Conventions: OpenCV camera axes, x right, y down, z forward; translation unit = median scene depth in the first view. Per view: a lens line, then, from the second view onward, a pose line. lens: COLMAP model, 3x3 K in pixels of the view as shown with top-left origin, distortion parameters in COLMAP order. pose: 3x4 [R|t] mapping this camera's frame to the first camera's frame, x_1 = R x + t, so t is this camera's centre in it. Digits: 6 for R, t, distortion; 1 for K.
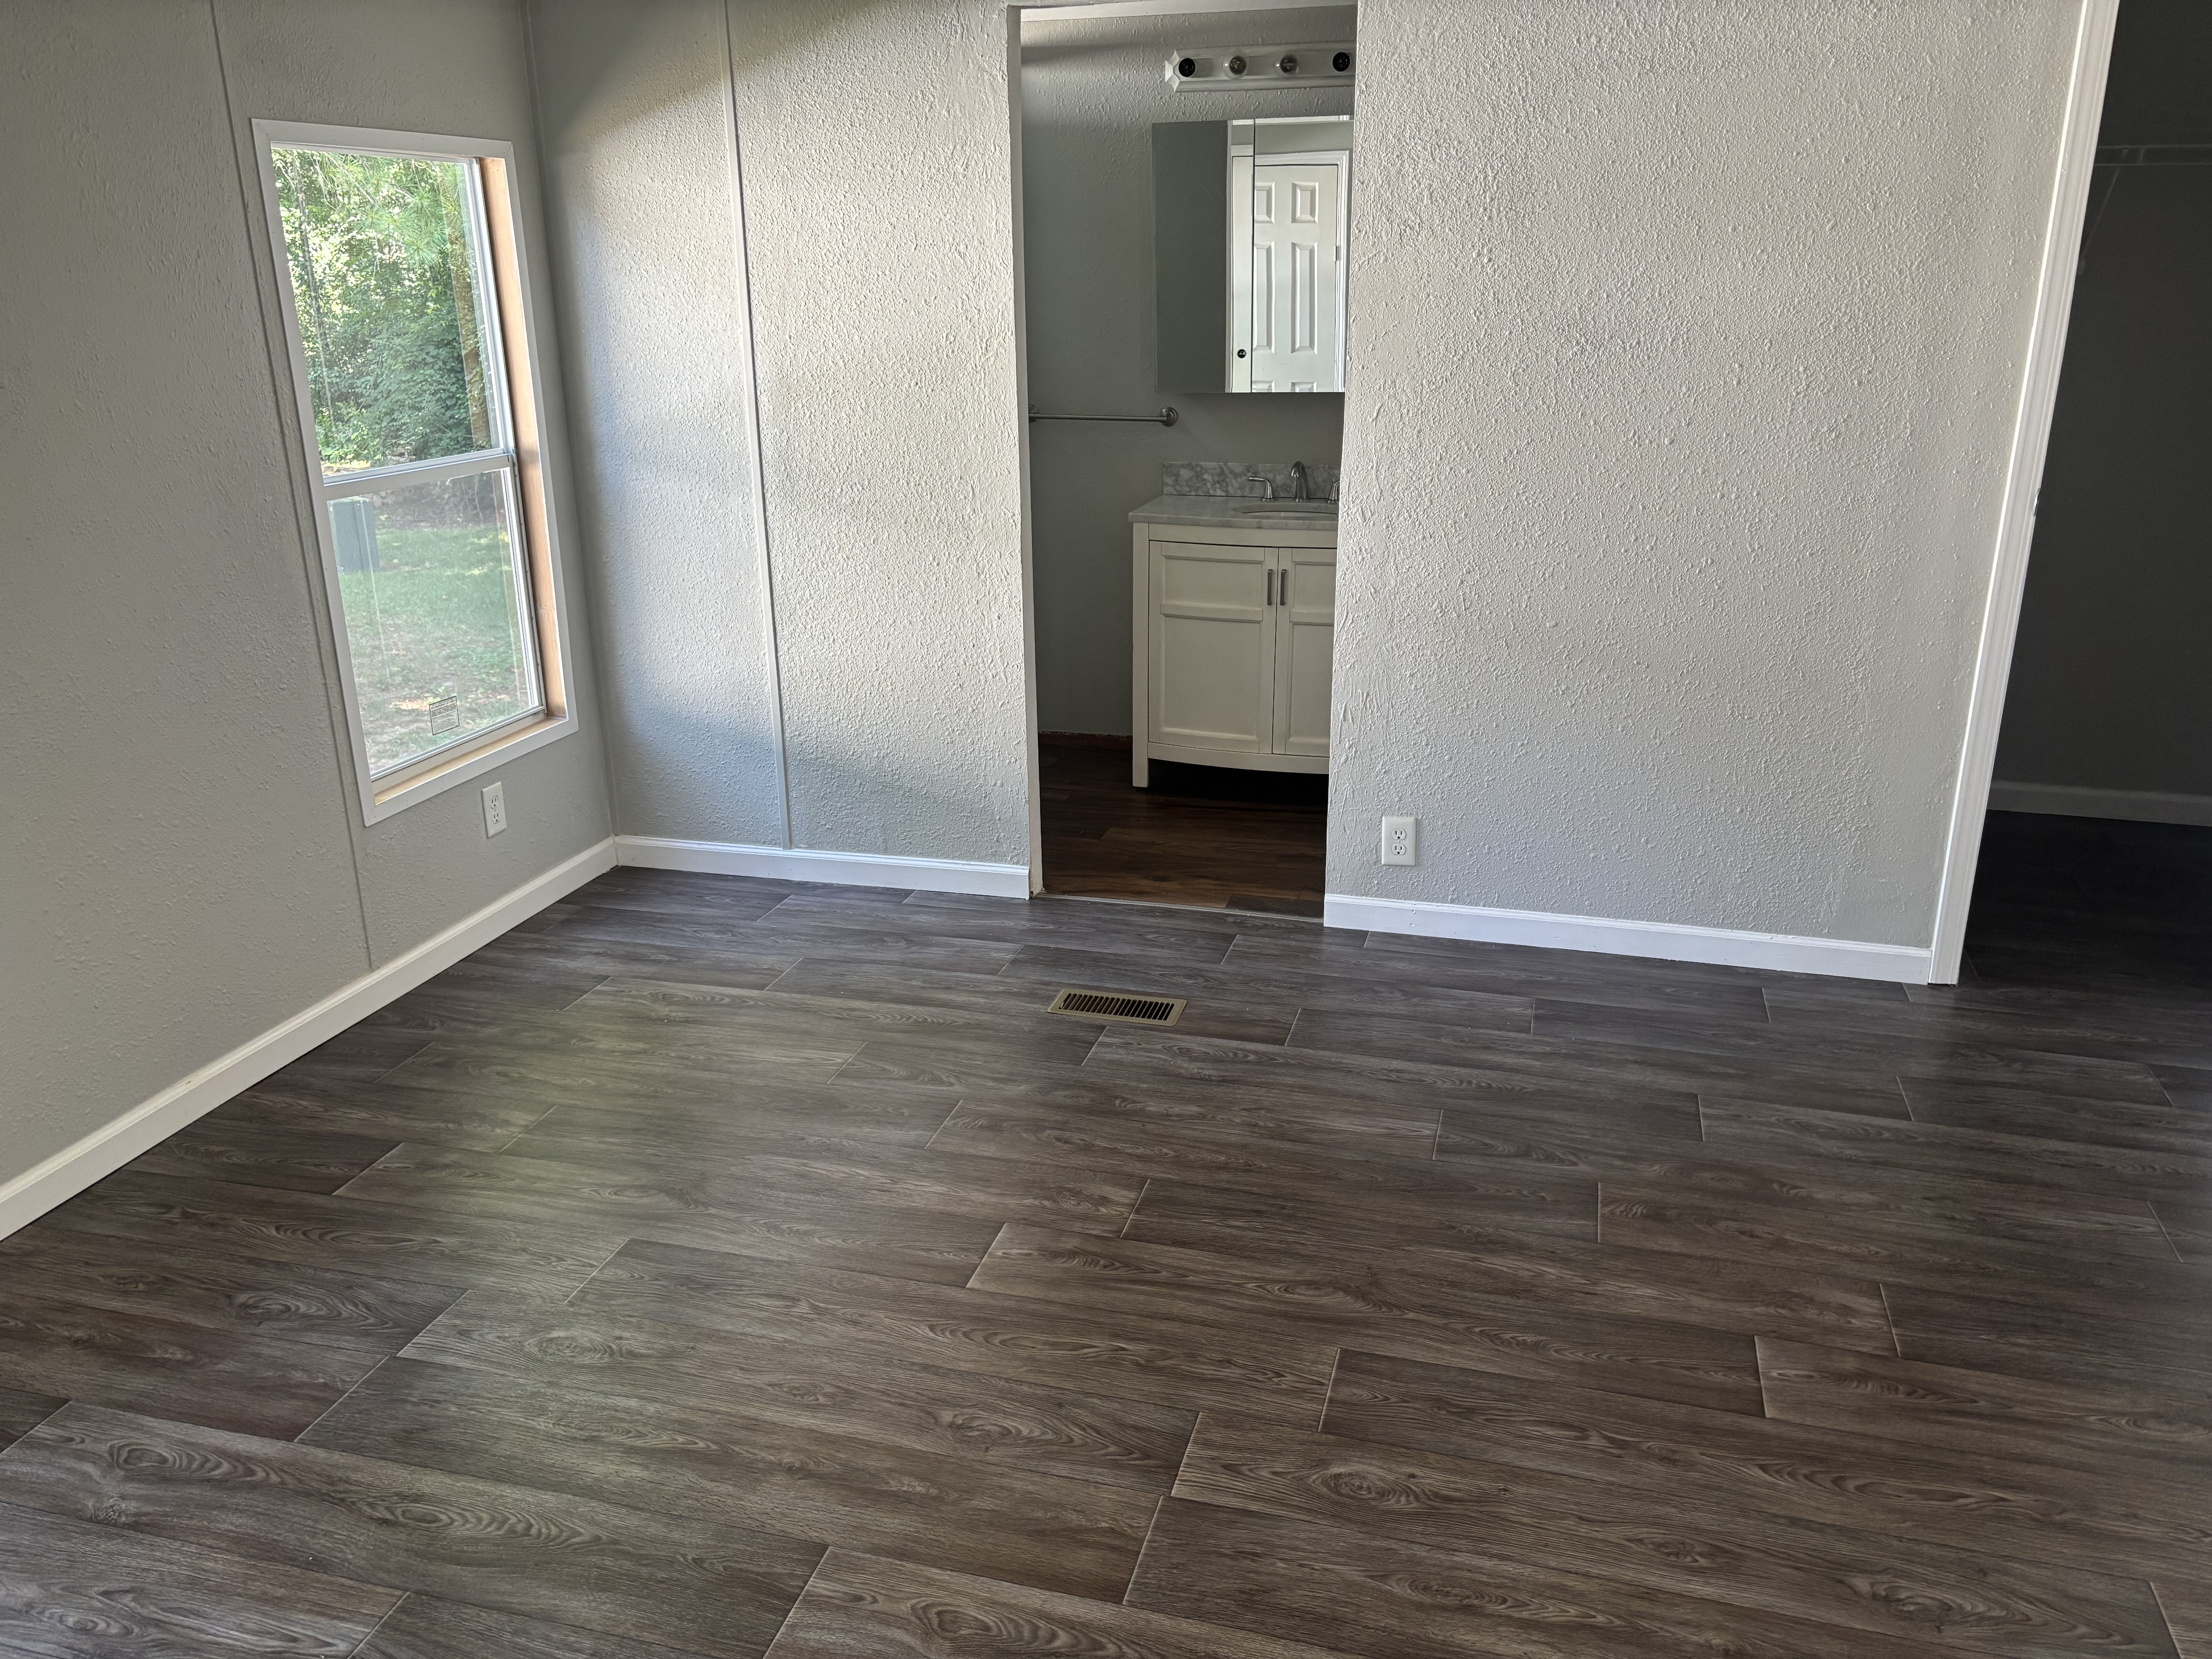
lens RADIAL K [[1670.7, 0, 1106.0], [0, 1670.7, 829.5], [0, 0, 1]] dist [0.003641, 0.010709]
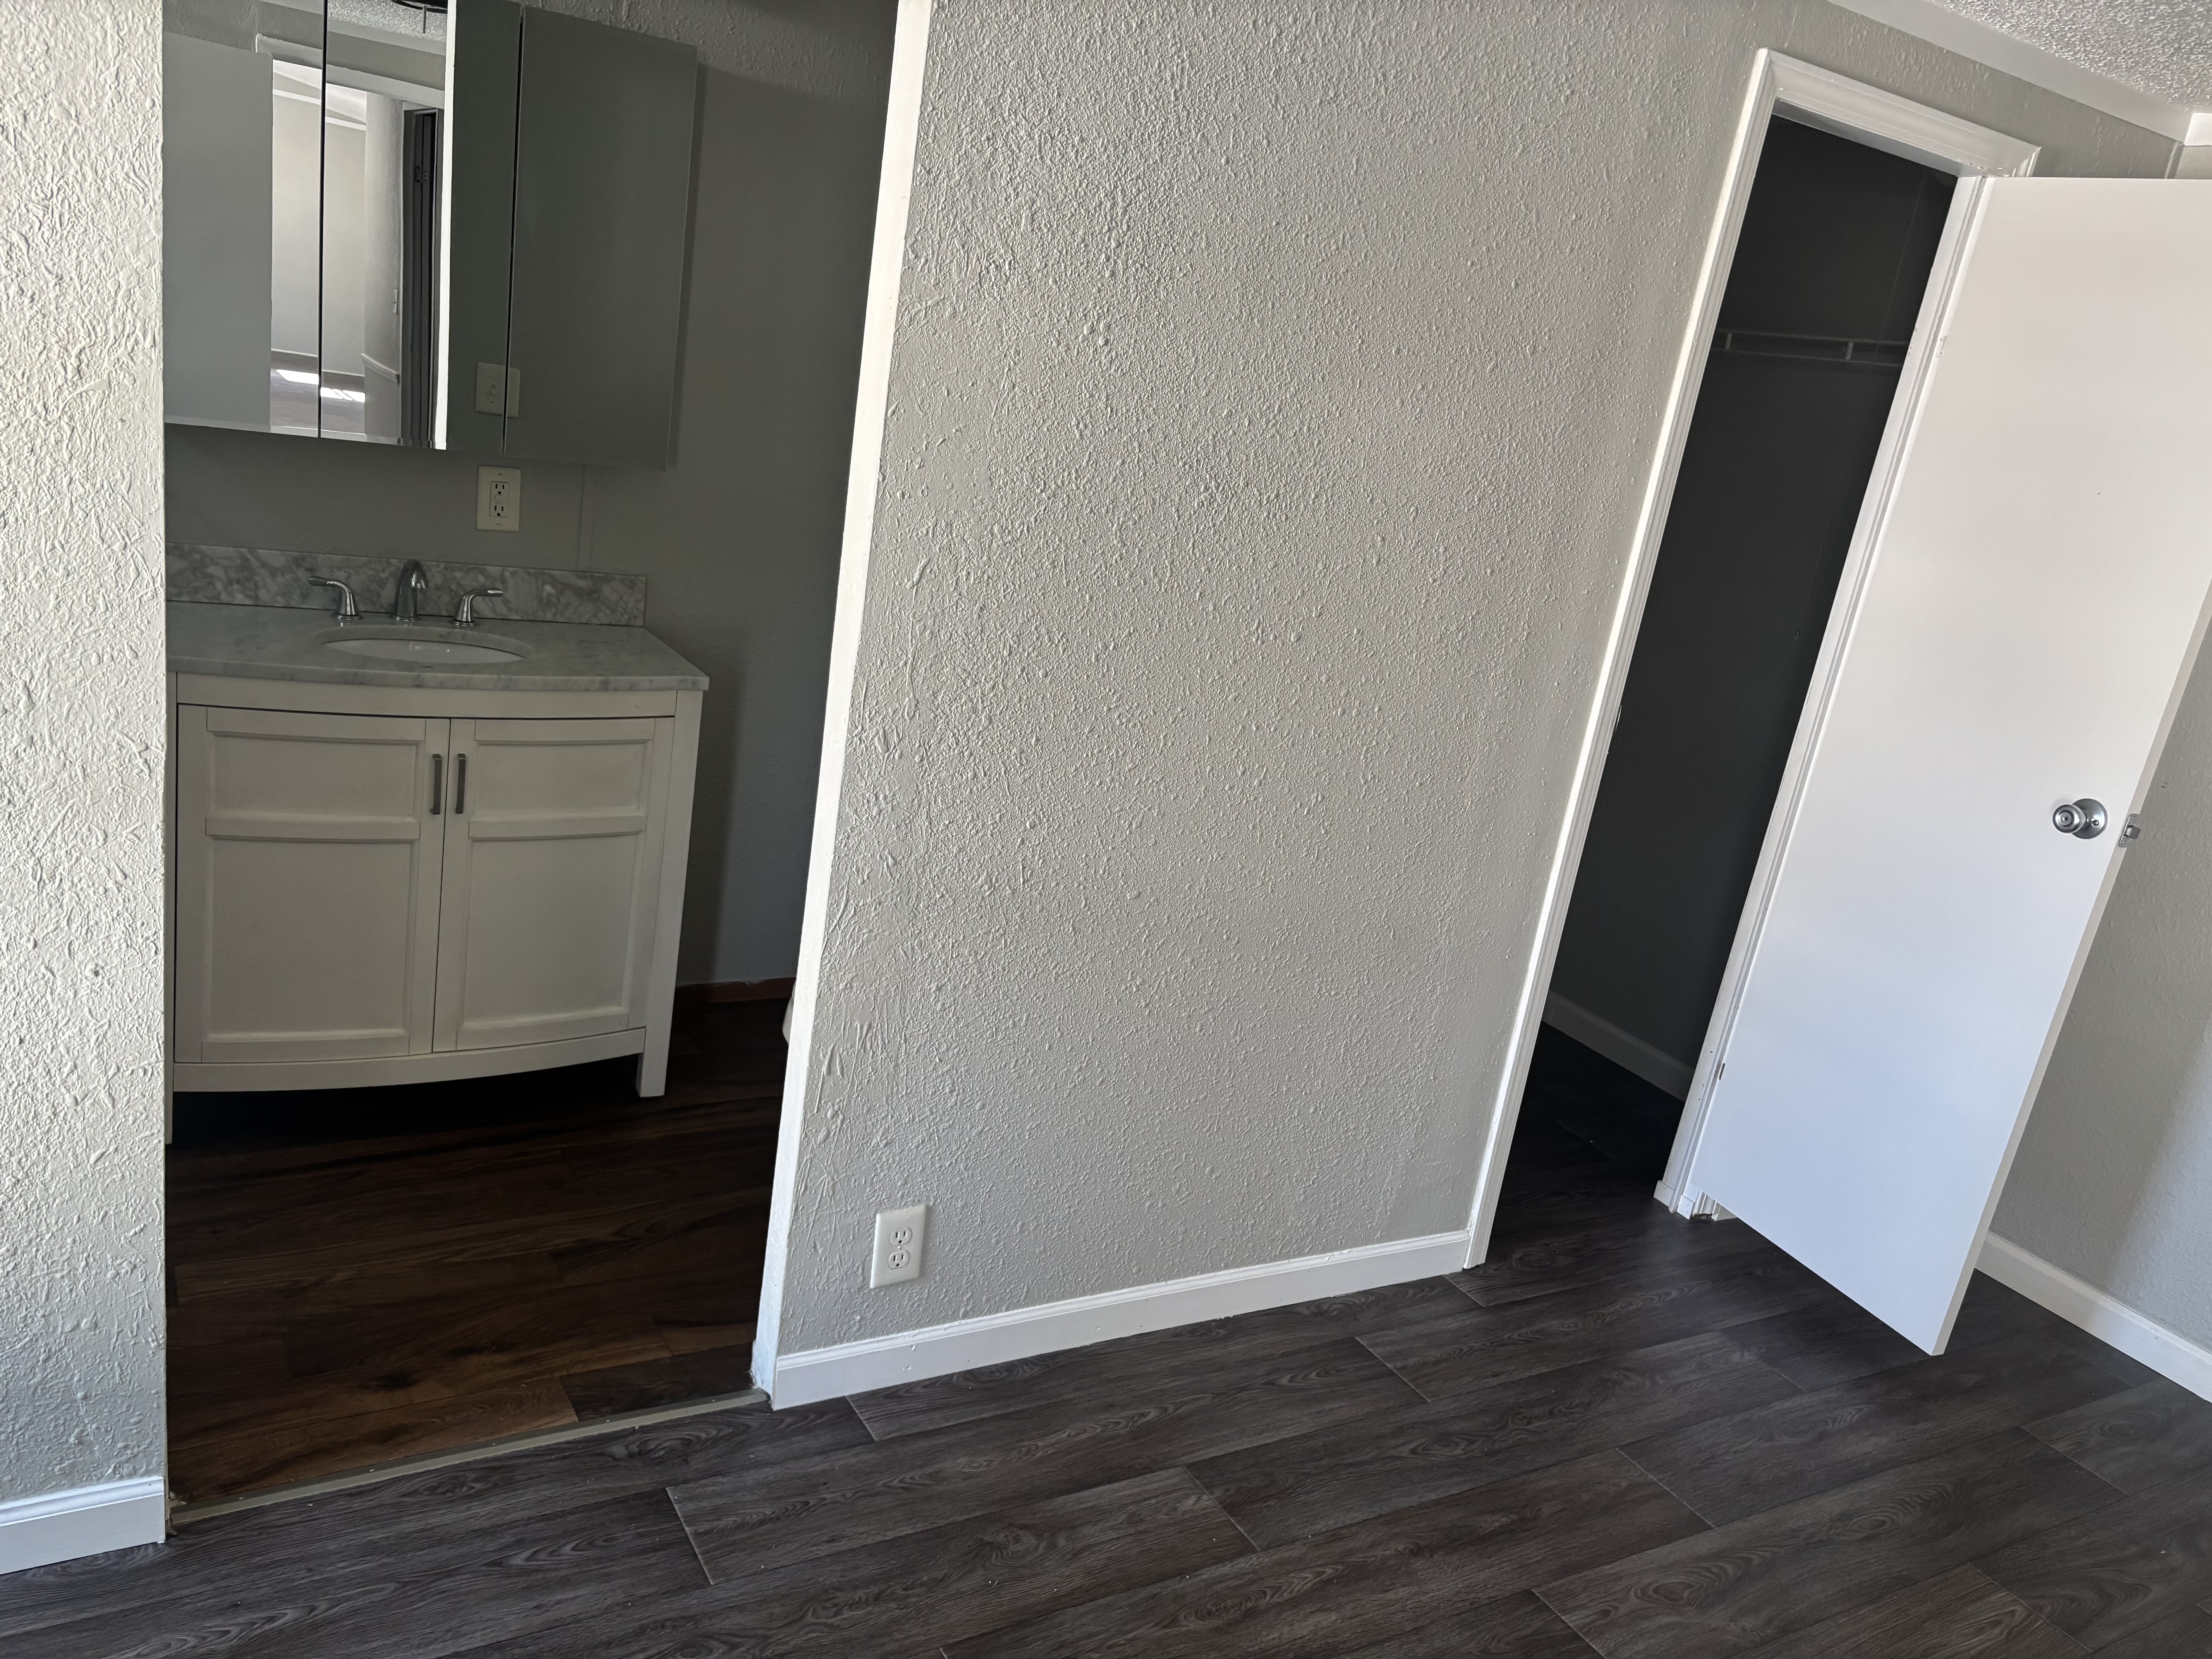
lens RADIAL K [[1671.5, 0, 1104.8], [0, 1671.5, 820.3], [0, 0, 1]] dist [0.044507, -0.031838]
pose [[0.677089, -0.080610, 0.731473, -0.218070], [0.074932, 0.996368, 0.040442, -0.172864], [-0.732076, 0.027428, 0.680670, 0.532149]]
